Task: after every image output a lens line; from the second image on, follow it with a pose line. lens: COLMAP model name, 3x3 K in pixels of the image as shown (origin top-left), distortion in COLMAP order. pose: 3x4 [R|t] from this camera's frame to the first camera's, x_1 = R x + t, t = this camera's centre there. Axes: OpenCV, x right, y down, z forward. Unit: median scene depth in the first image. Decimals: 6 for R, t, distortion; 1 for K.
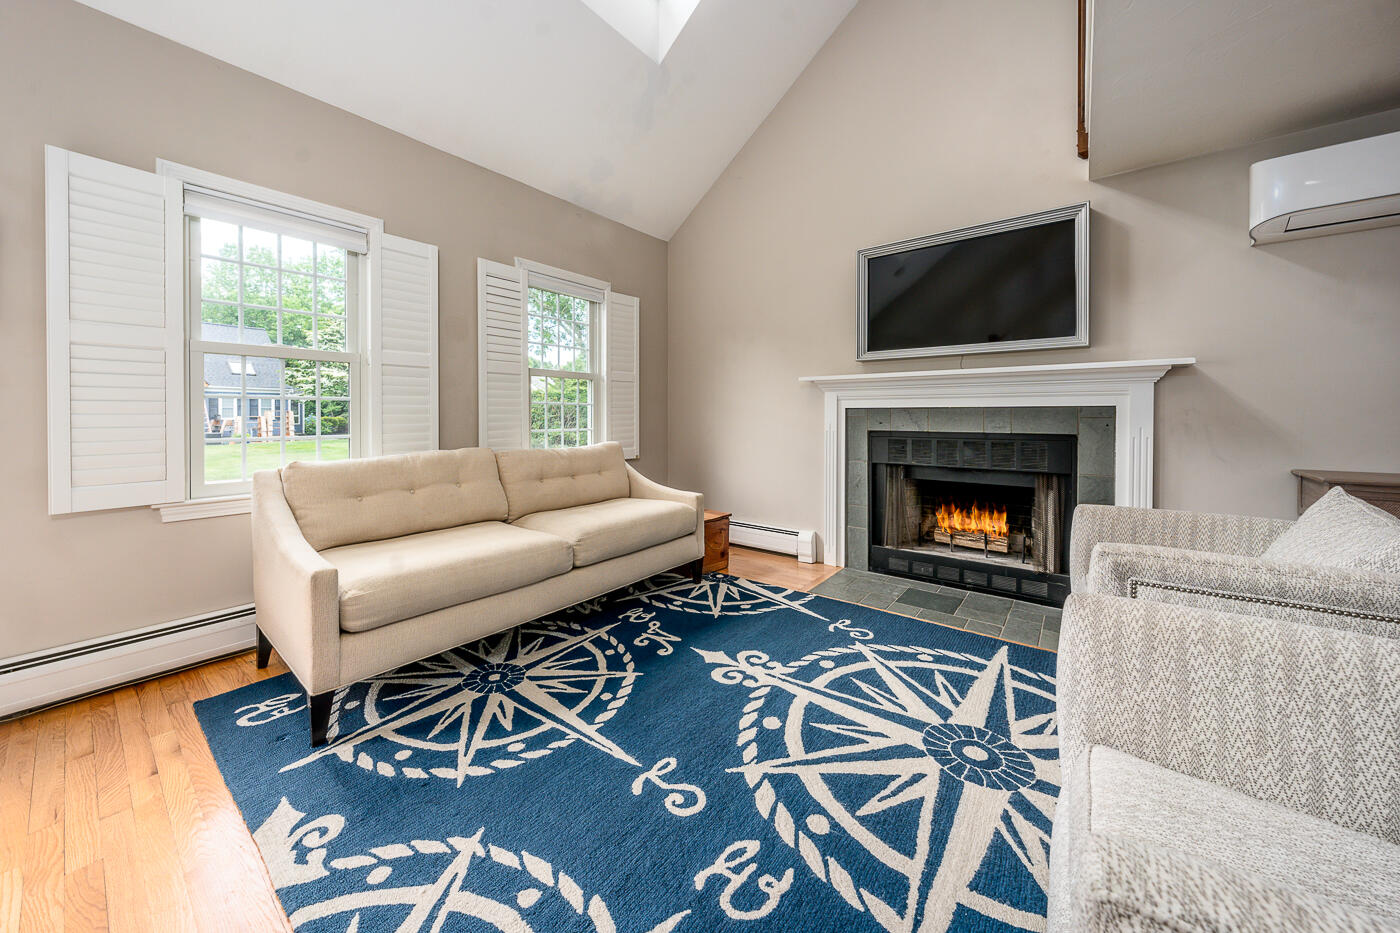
lens RADIAL K [[496.8, 0, 690.1], [0, 496.8, 420.1], [0, 0, 1]] dist [-0.000721, -0.000125]
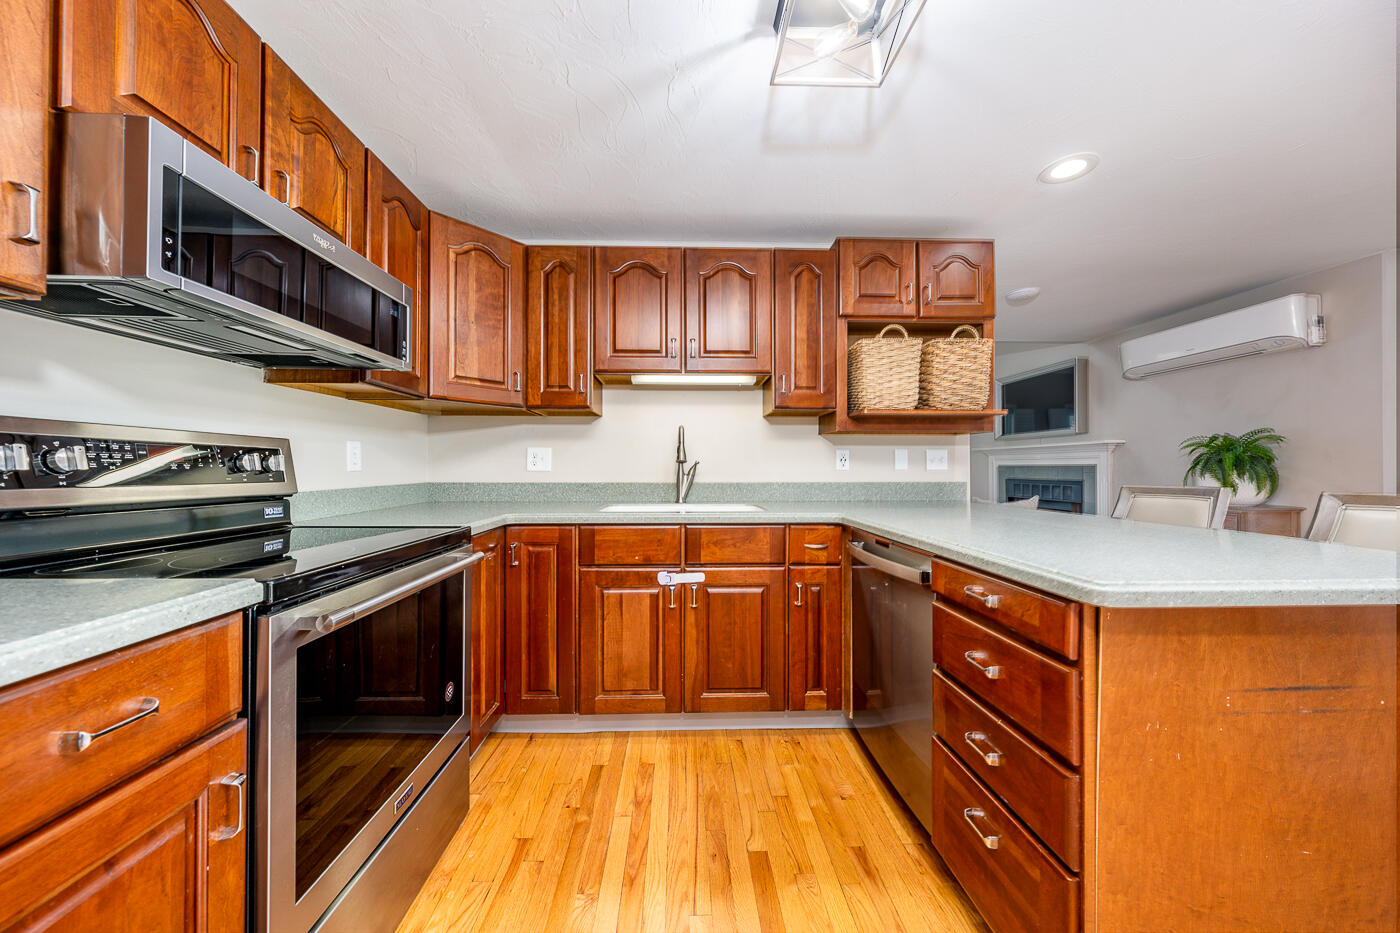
lens RADIAL K [[479.6, 0, 698.9], [0, 479.6, 462.6], [0, 0, 1]] dist [-0.002653, -0.000004]
pose [[0.652298, -0.013068, -0.757850, 1.522675], [-0.000292, 0.999847, -0.017492, -0.001758], [0.757963, 0.011632, 0.652194, -1.584849]]
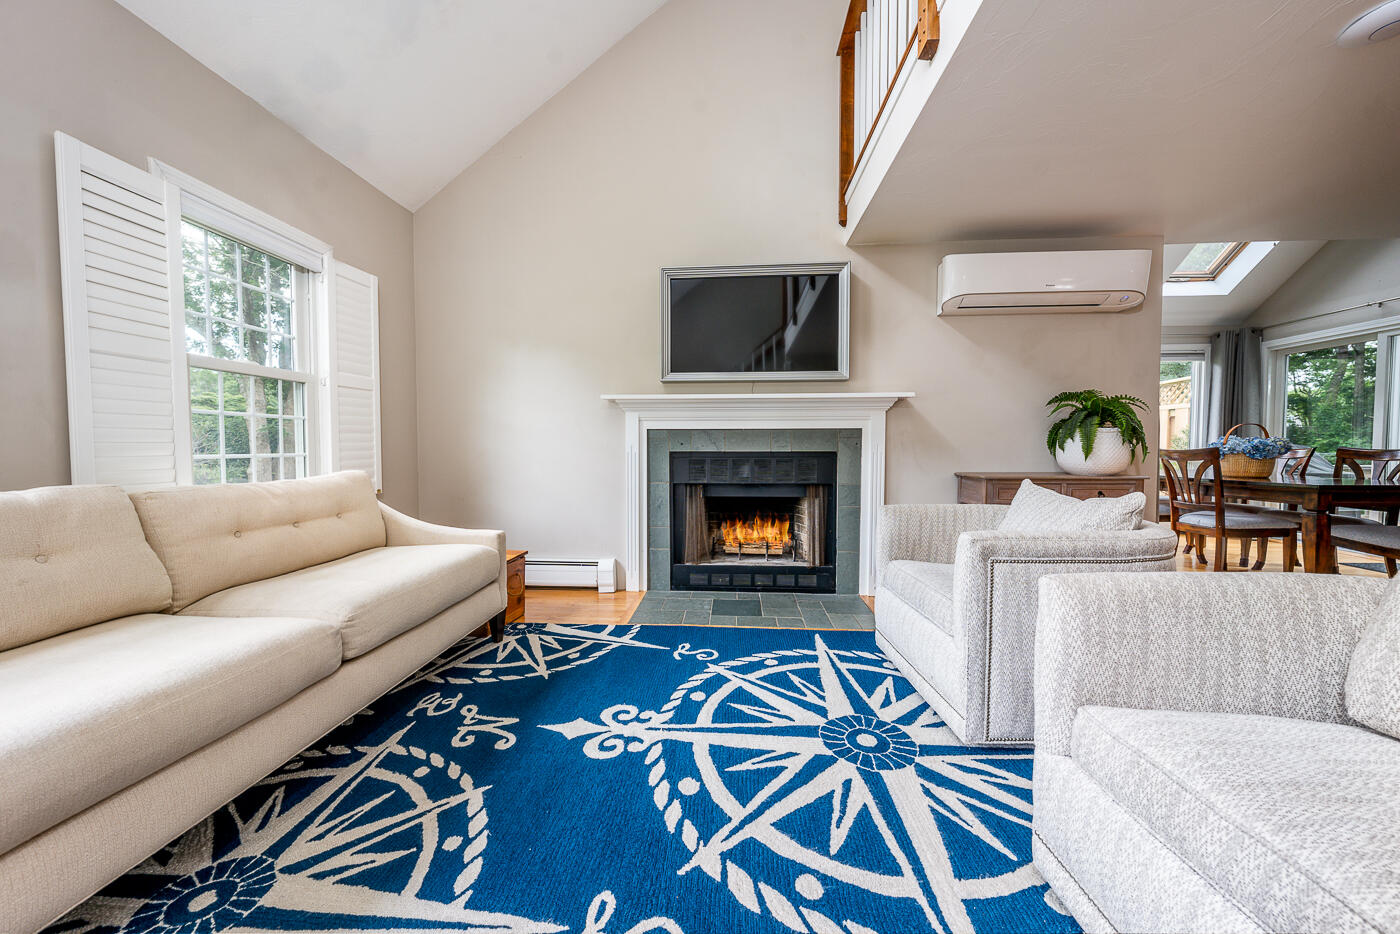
lens RADIAL K [[479.6, 0, 698.9], [0, 479.6, 463.1], [0, 0, 1]] dist [-0.002653, -0.000004]
pose [[0.827205, -0.021665, 0.561482, -0.220409], [0.007320, 0.999587, 0.027785, 0.028668], [-0.561853, -0.018874, 0.827022, 0.265017]]
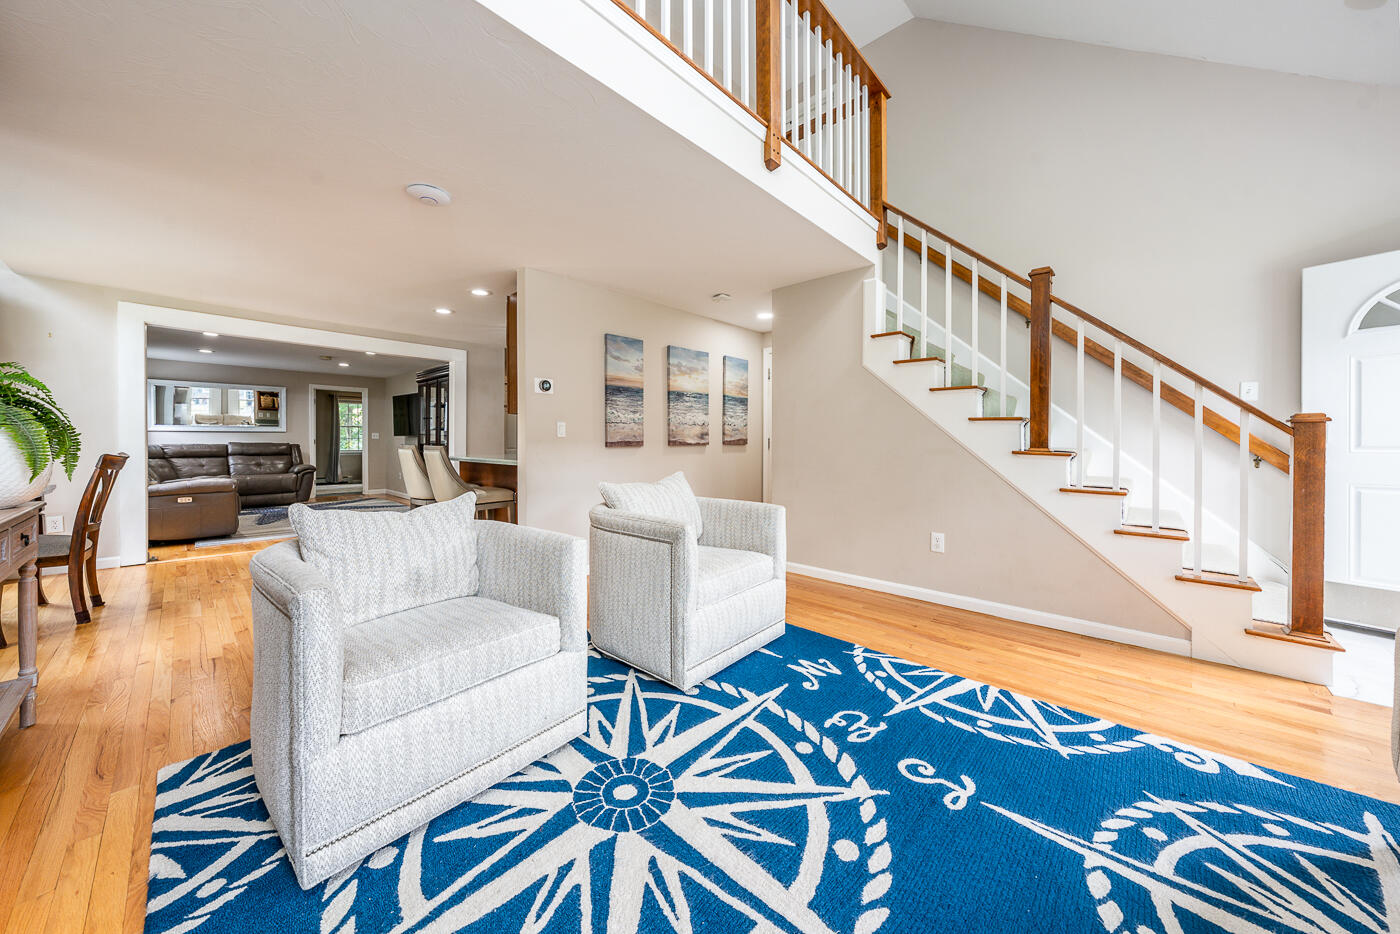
lens RADIAL K [[488.6, 0, 704.7], [0, 488.6, 442.0], [0, 0, 1]] dist [-0.001160, -0.000101]
pose [[-0.997660, -0.002776, 0.068311, 0.268419], [-0.002255, 0.999968, 0.007706, -0.004390], [-0.068330, 0.007534, -0.997634, 1.423558]]
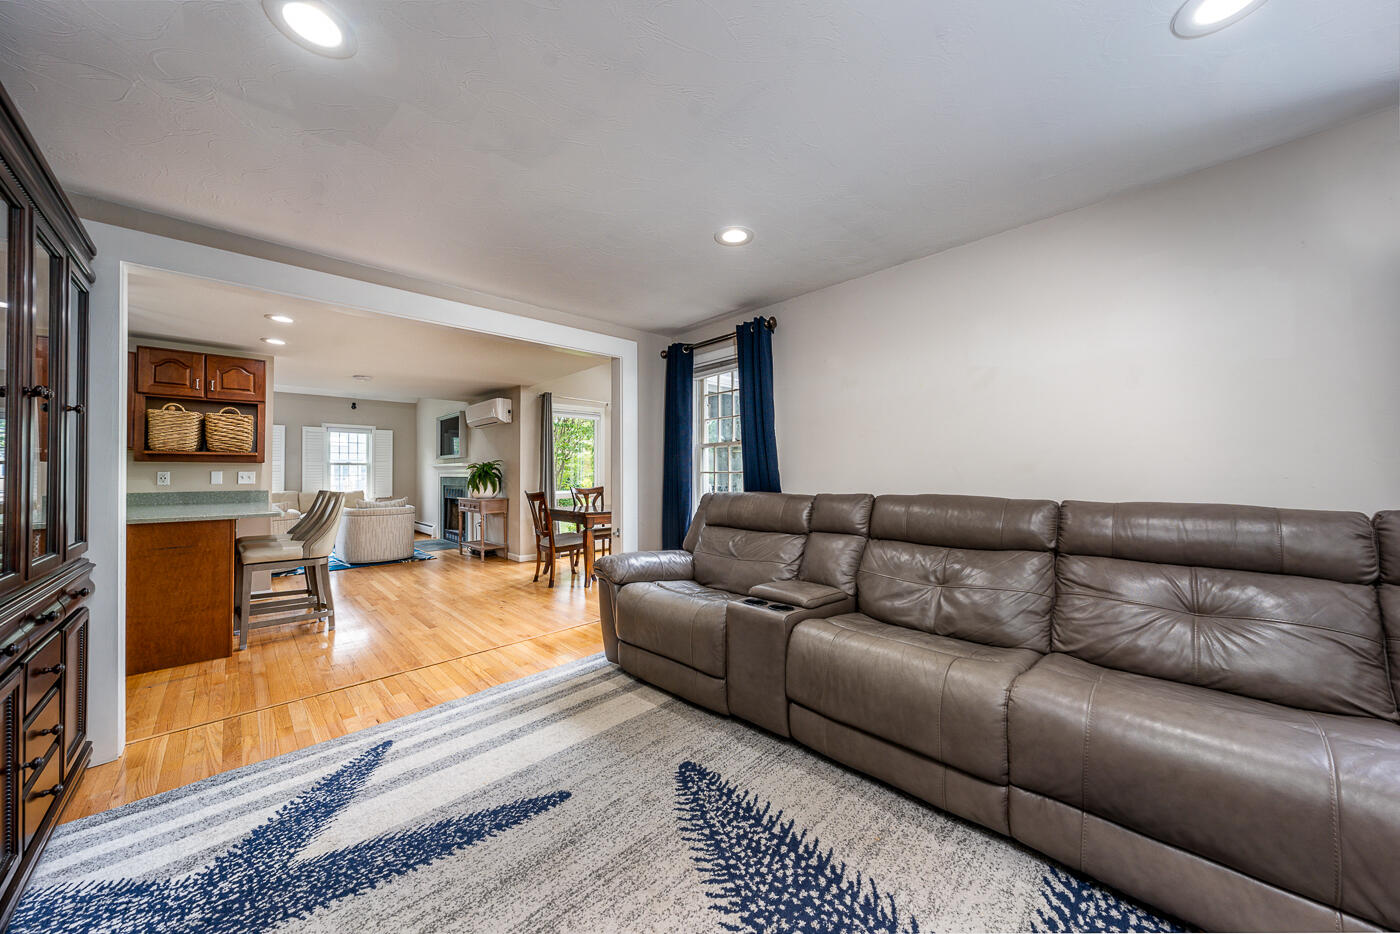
lens RADIAL K [[471.4, 0, 694.4], [0, 471.4, 469.8], [0, 0, 1]] dist [-0.001769, -0.000024]
pose [[0.992402, -0.008138, -0.122765, 3.207618], [0.006365, 0.999870, -0.014830, -0.020540], [0.122870, 0.013936, 0.992325, -2.129778]]
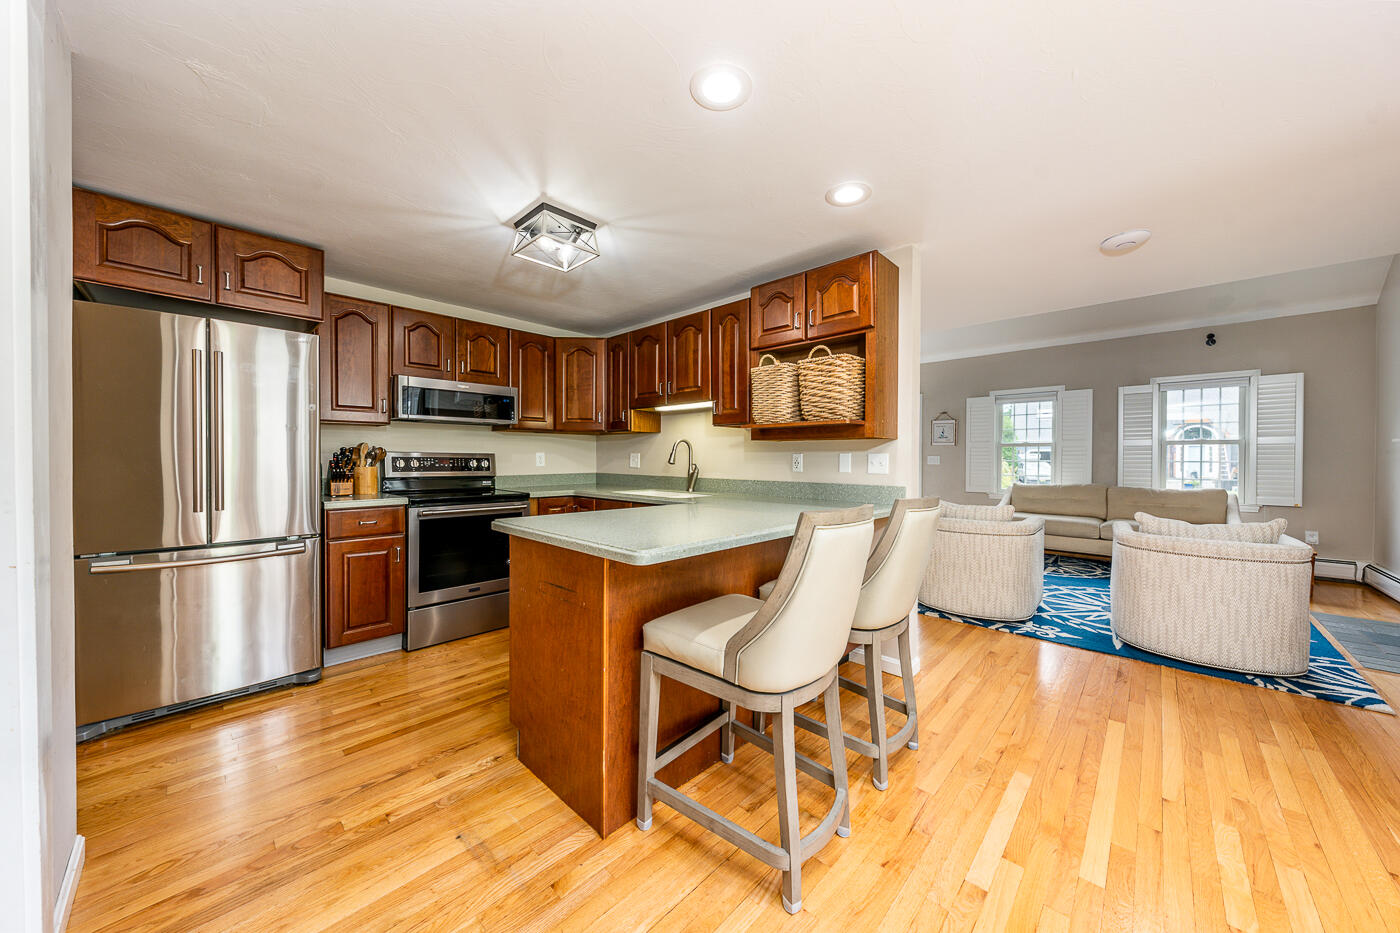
lens RADIAL K [[479.6, 0, 698.9], [0, 479.6, 462.6], [0, 0, 1]] dist [-0.002653, -0.000004]
pose [[-0.086924, 0.003041, -0.996210, 2.299827], [-0.010439, 0.999938, 0.003963, -0.032049], [0.996160, 0.010743, -0.086887, -0.667914]]
